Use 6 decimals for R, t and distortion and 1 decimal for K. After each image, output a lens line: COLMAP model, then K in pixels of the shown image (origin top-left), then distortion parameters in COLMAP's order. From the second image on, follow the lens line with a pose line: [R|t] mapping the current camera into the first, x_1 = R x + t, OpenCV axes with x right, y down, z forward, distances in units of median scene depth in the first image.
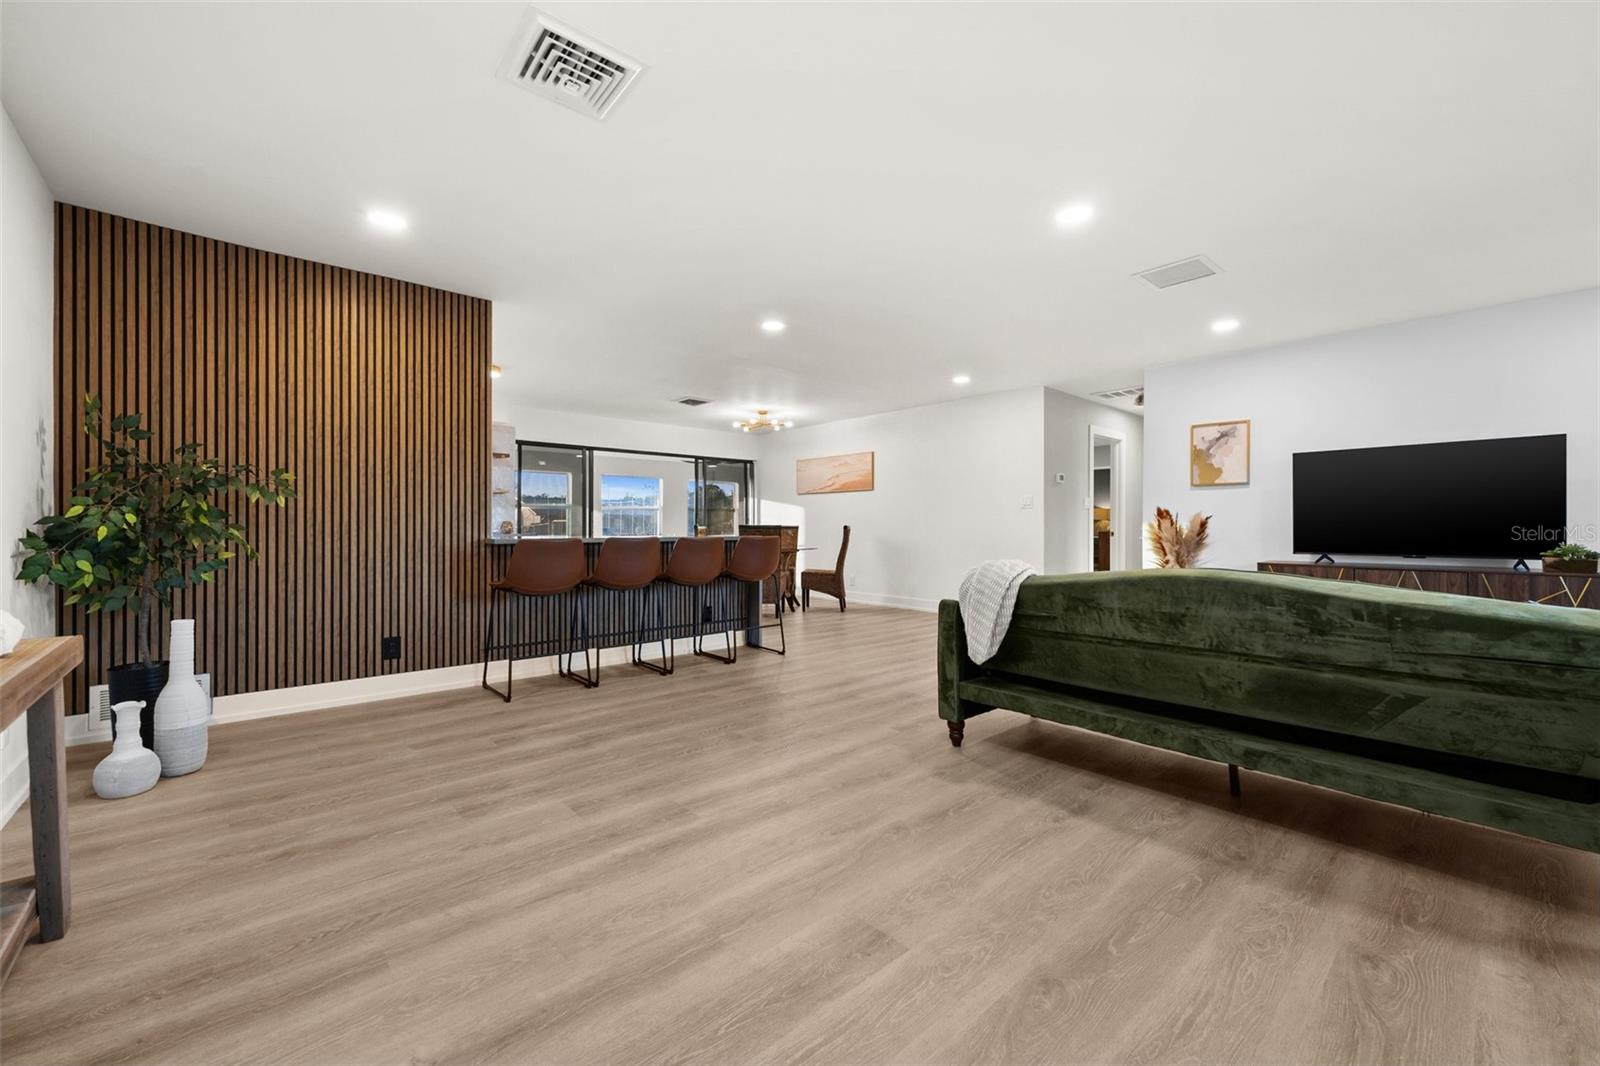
lens RADIAL K [[636.8, 0, 804.6], [0, 636.8, 531.1], [0, 0, 1]] dist [0.000363, -0.000028]
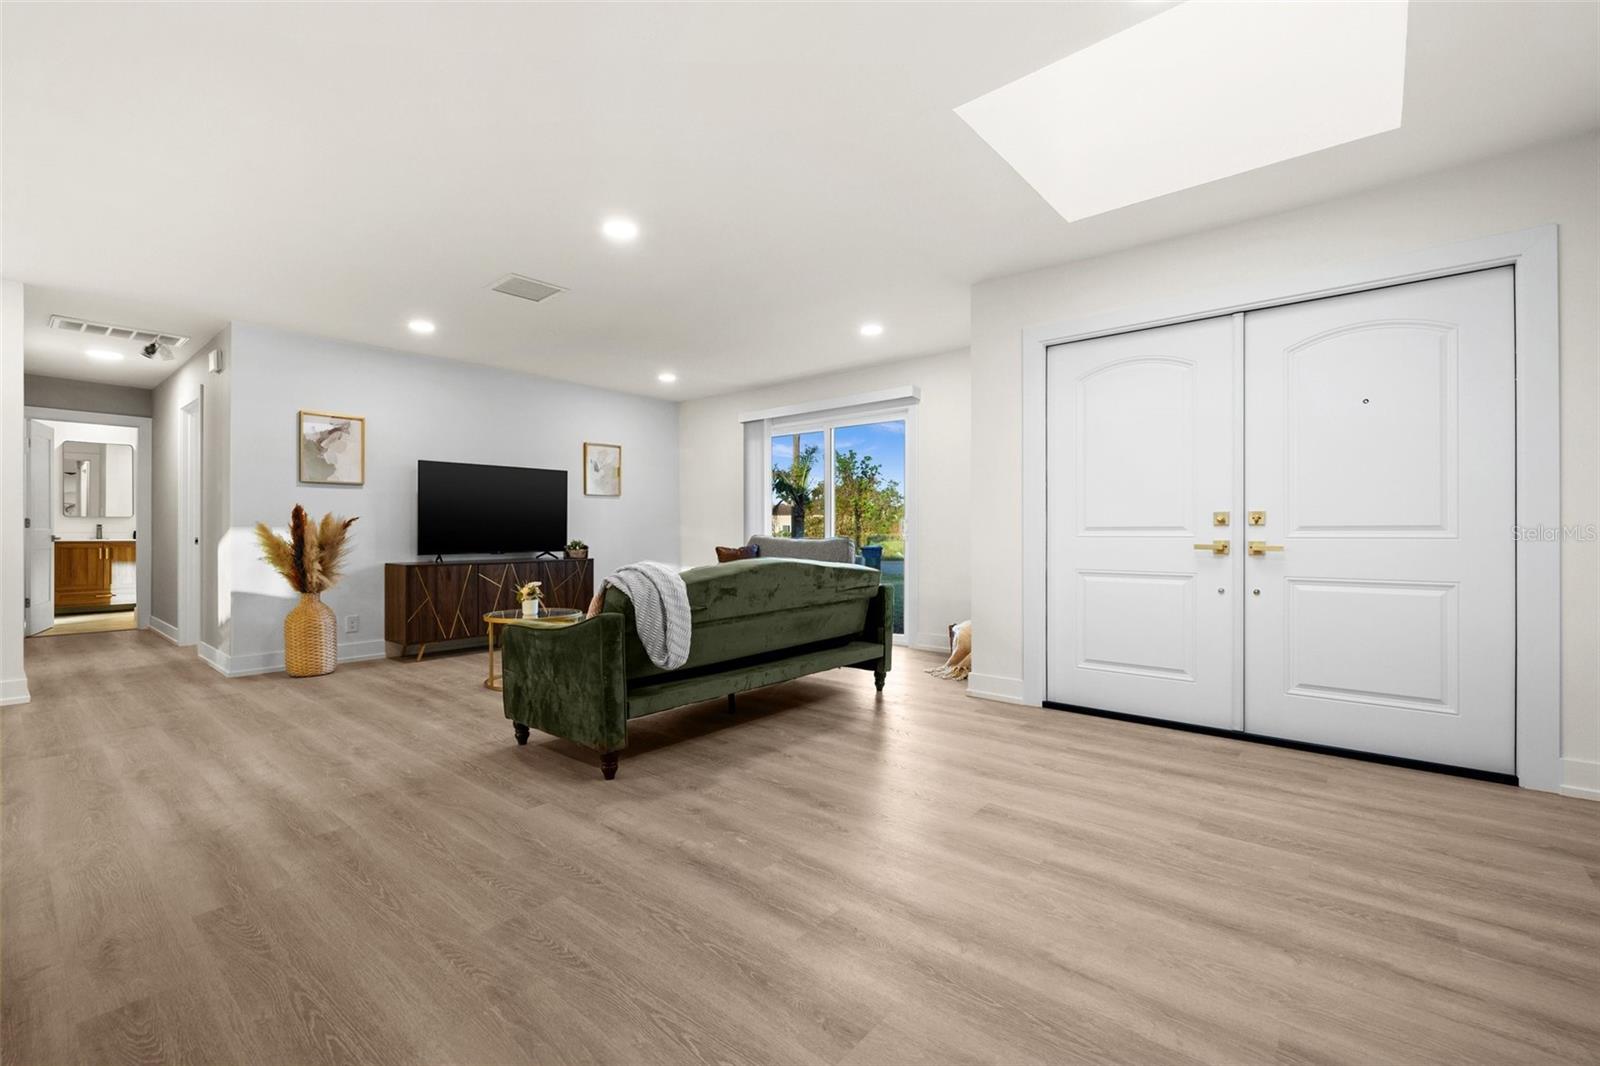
lens RADIAL K [[682.3, 0, 799.4], [0, 682.3, 534.8], [0, 0, 1]] dist [-0.000998, -0.000899]
pose [[-0.144848, -0.005747, 0.989437, -0.811028], [0.006381, 0.999957, 0.006743, -0.003623], [-0.989433, 0.007291, -0.144805, 0.979971]]
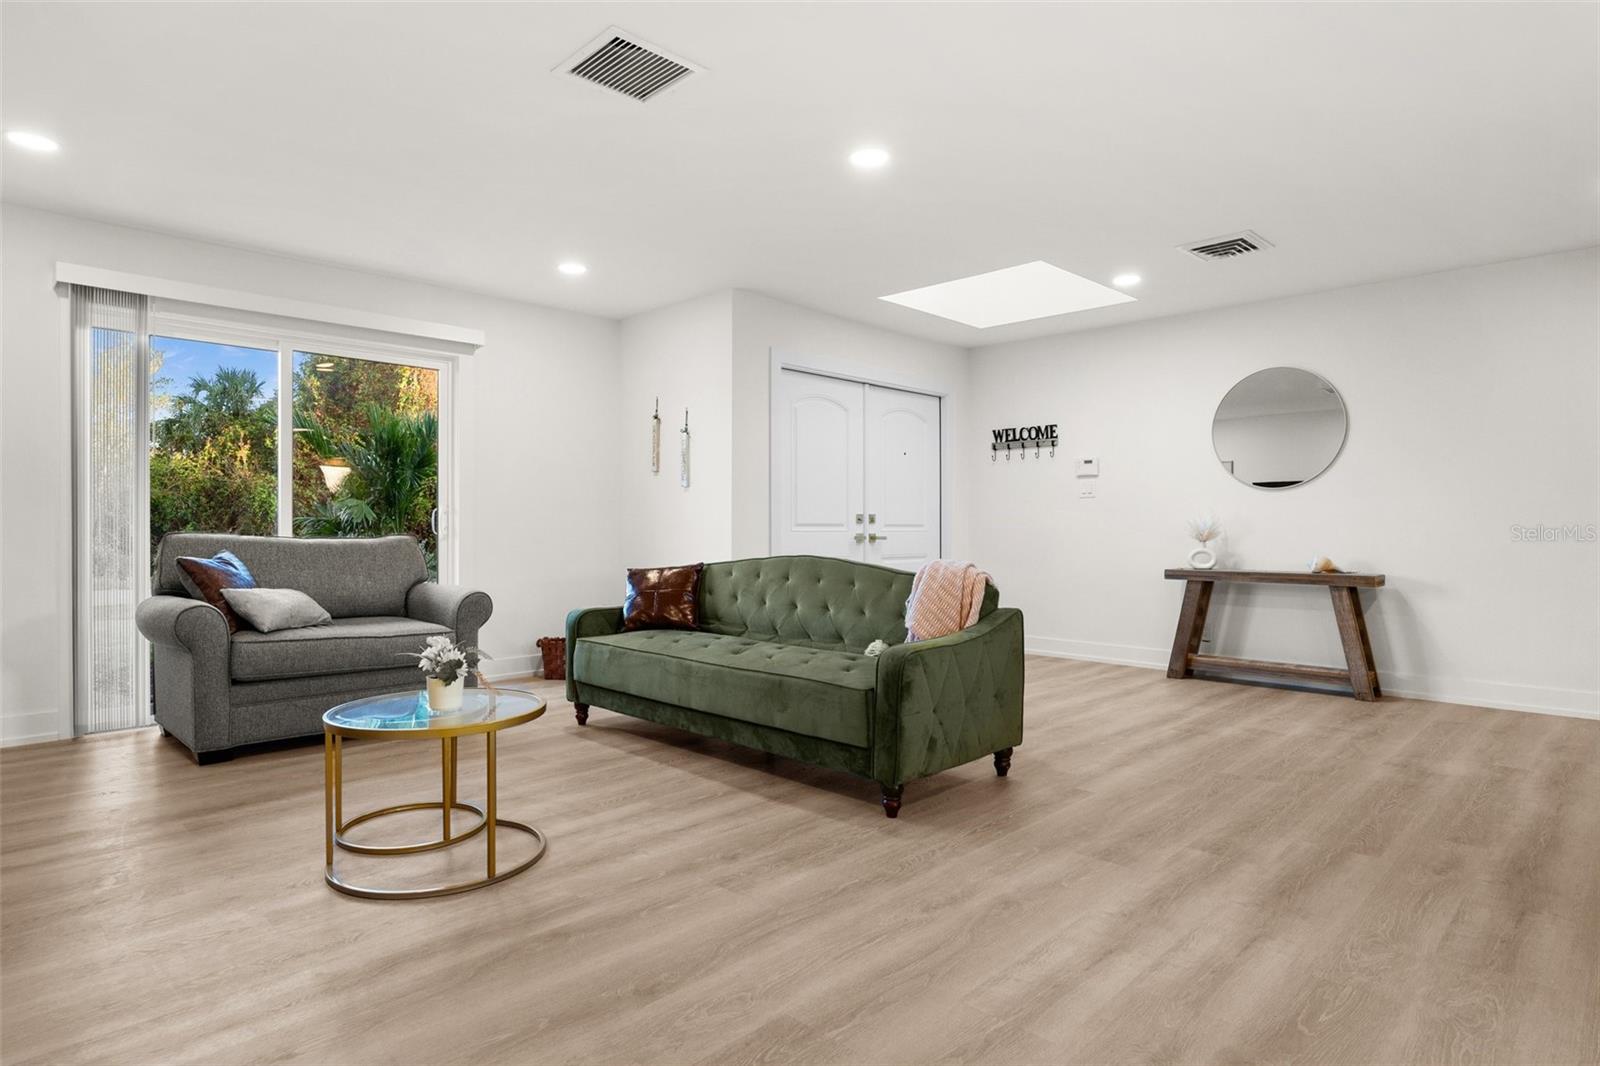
lens RADIAL K [[861.9, 0, 797.1], [0, 861.9, 530.6], [0, 0, 1]] dist [-0.005098, 0.000298]
pose [[-0.998270, -0.004430, -0.058622, 0.661826], [-0.005083, 0.999927, 0.010979, -0.012154], [0.058569, 0.011258, -0.998220, 2.419378]]
